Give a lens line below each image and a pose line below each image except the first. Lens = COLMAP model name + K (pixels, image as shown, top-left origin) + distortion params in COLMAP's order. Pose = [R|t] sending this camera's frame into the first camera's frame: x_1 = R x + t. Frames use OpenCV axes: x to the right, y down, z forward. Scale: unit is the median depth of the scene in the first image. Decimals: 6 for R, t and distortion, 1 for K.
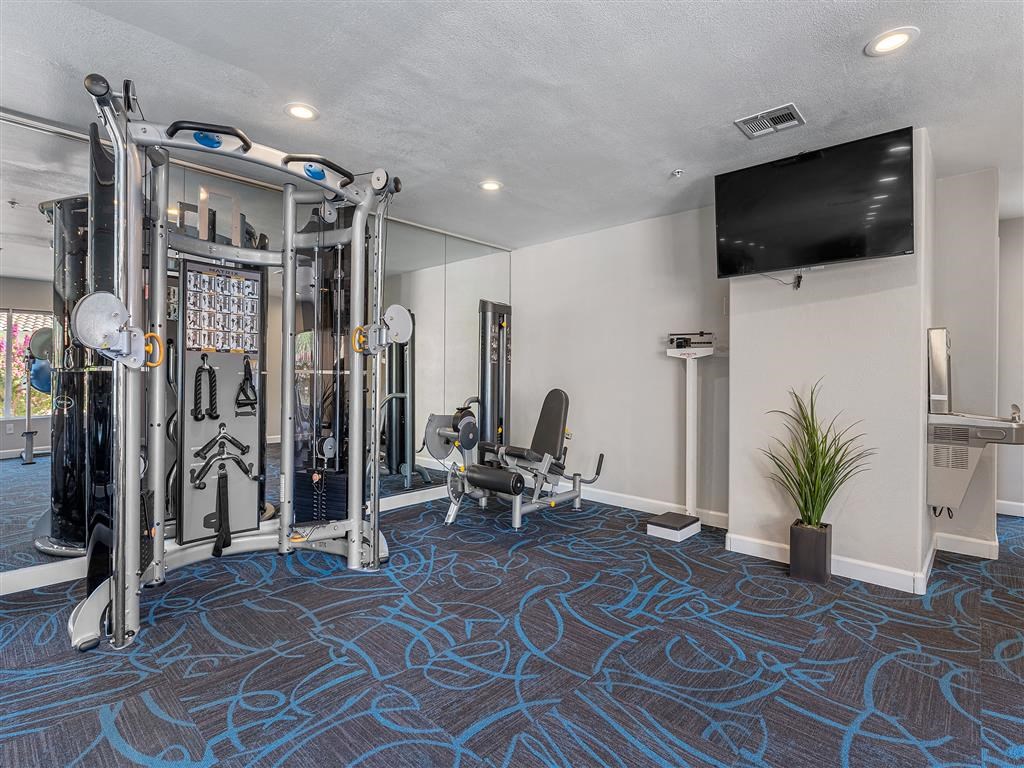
lens RADIAL K [[505.5, 0, 513.8], [0, 505.5, 381.4], [0, 0, 1]] dist [-0.001936, -0.000300]
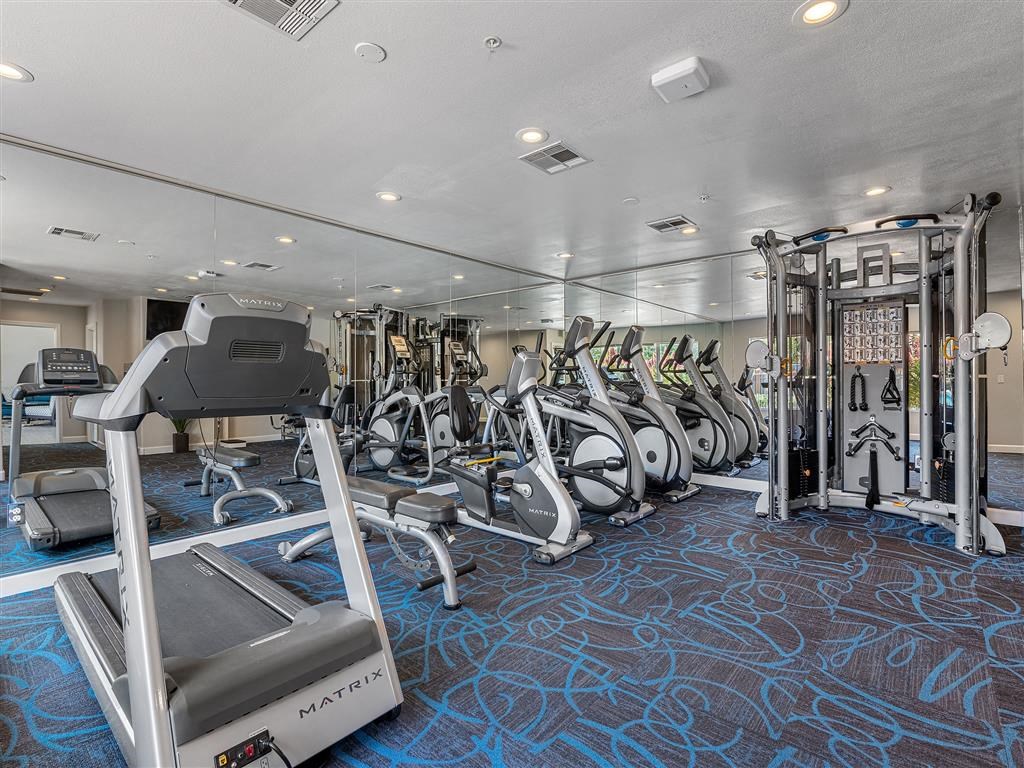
lens RADIAL K [[505.5, 0, 513.2], [0, 505.5, 383.2], [0, 0, 1]] dist [-0.001936, -0.000300]
pose [[0.039281, -0.005498, -0.999213, 0.794546], [-0.002840, 0.999980, -0.005614, 0.007669], [0.999224, 0.003058, 0.039265, -0.049755]]
